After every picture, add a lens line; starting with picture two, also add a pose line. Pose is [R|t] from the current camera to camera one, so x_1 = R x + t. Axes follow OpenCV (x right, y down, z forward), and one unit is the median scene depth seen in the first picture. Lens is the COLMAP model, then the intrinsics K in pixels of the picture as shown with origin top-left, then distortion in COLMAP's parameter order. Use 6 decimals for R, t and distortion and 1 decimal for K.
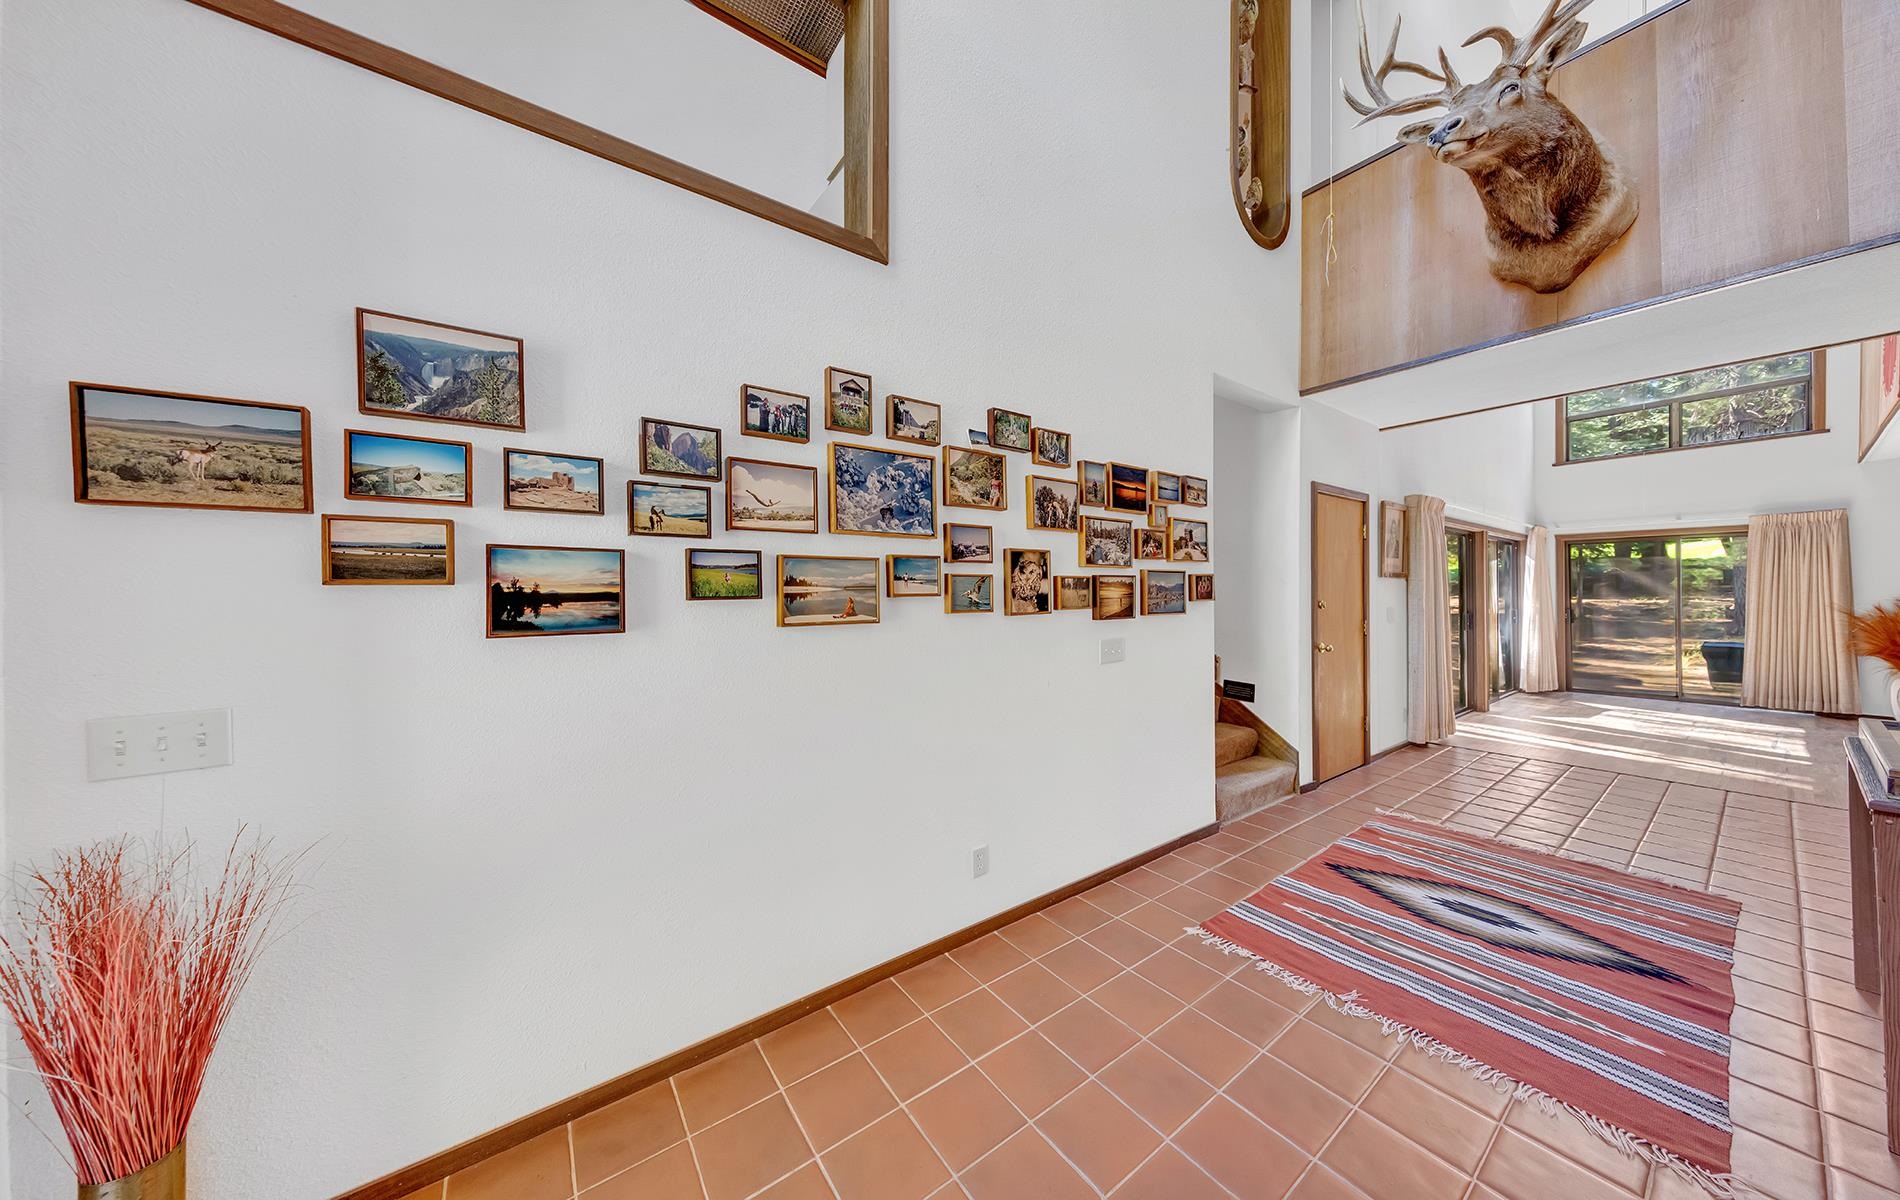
lens RADIAL K [[598.0, 0, 946.6], [0, 598.0, 593.7], [0, 0, 1]] dist [0.002309, 0.000146]
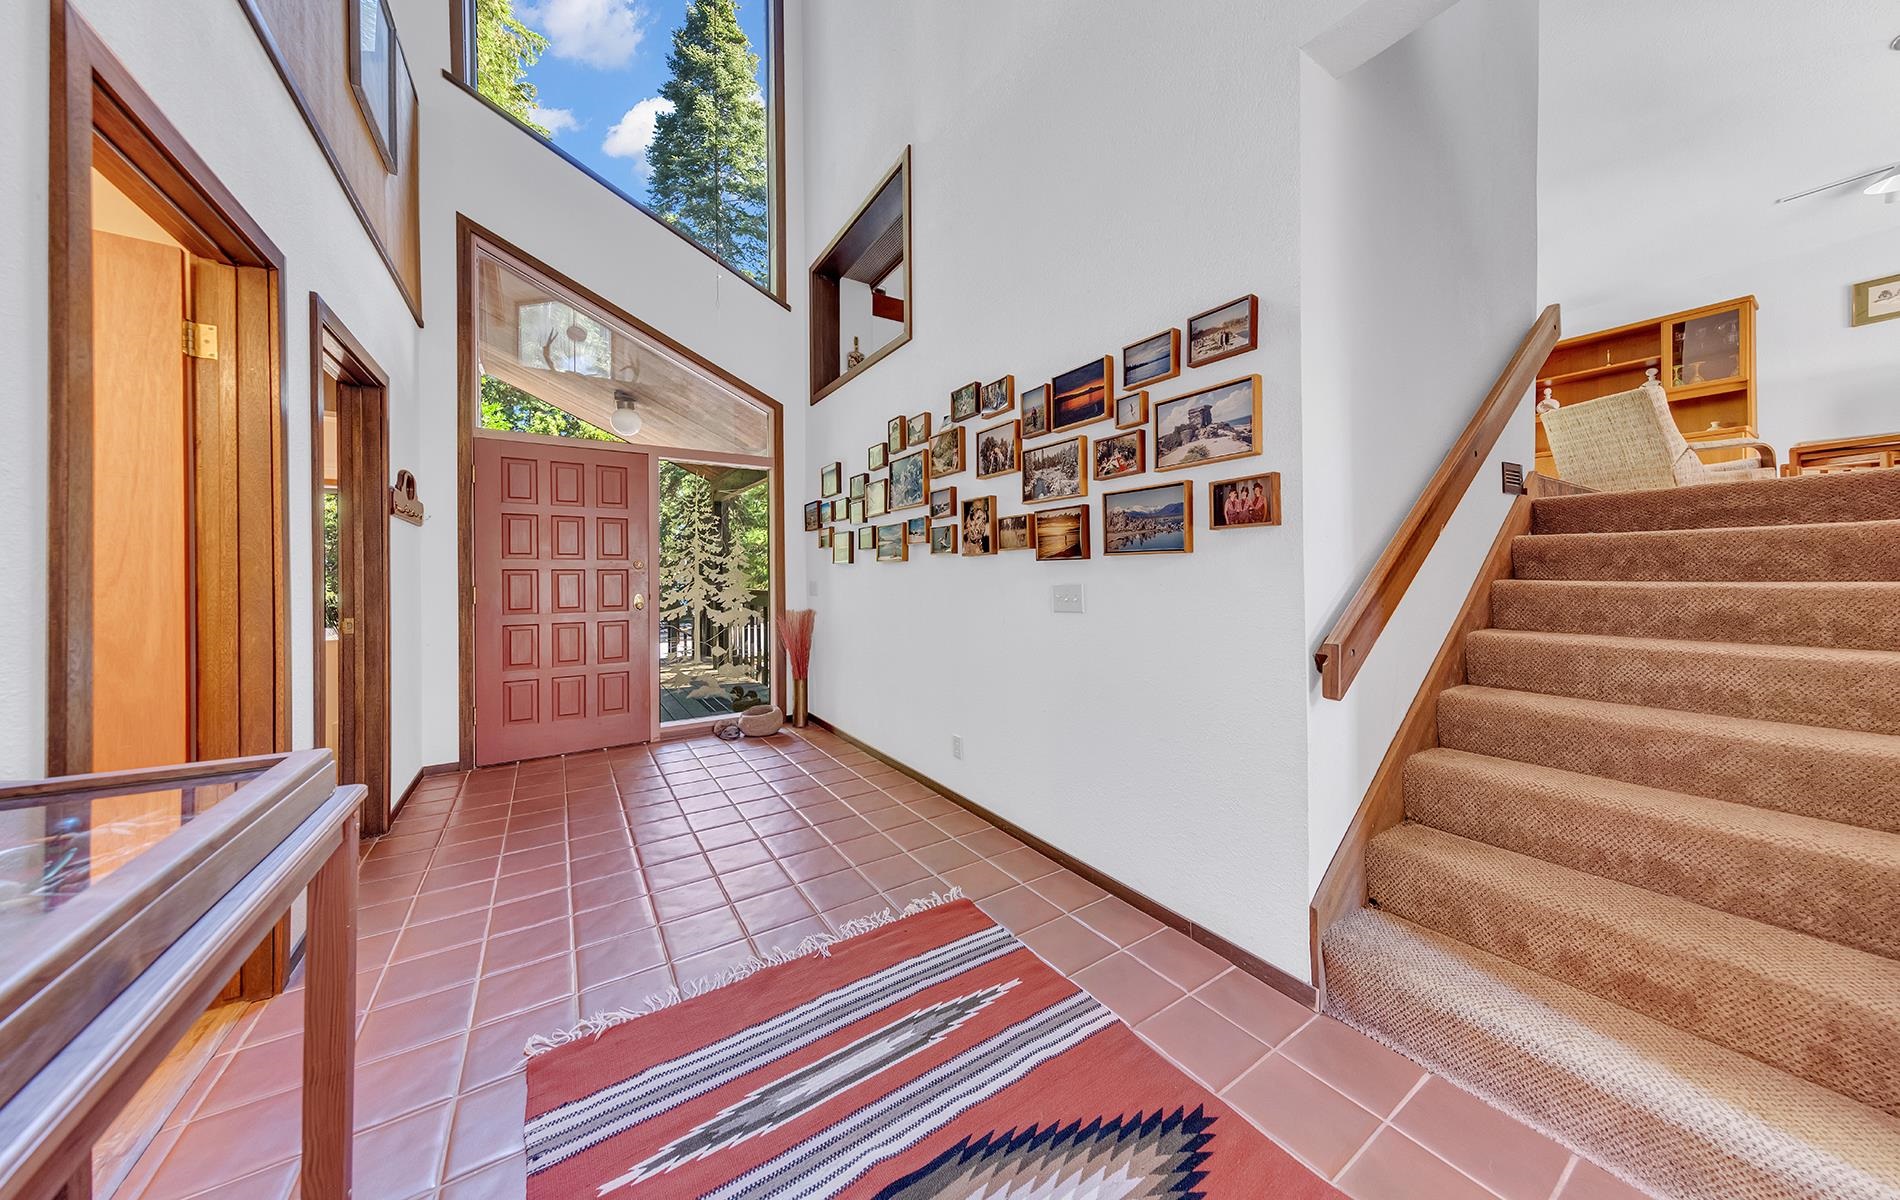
lens RADIAL K [[598.0, 0, 950.3], [0, 598.0, 581.0], [0, 0, 1]] dist [0.002309, 0.000146]
pose [[-0.058606, 0.017595, -0.998126, 1.225701], [0.004221, 0.999840, 0.017377, 0.061271], [0.998272, -0.003194, -0.058671, 0.966875]]
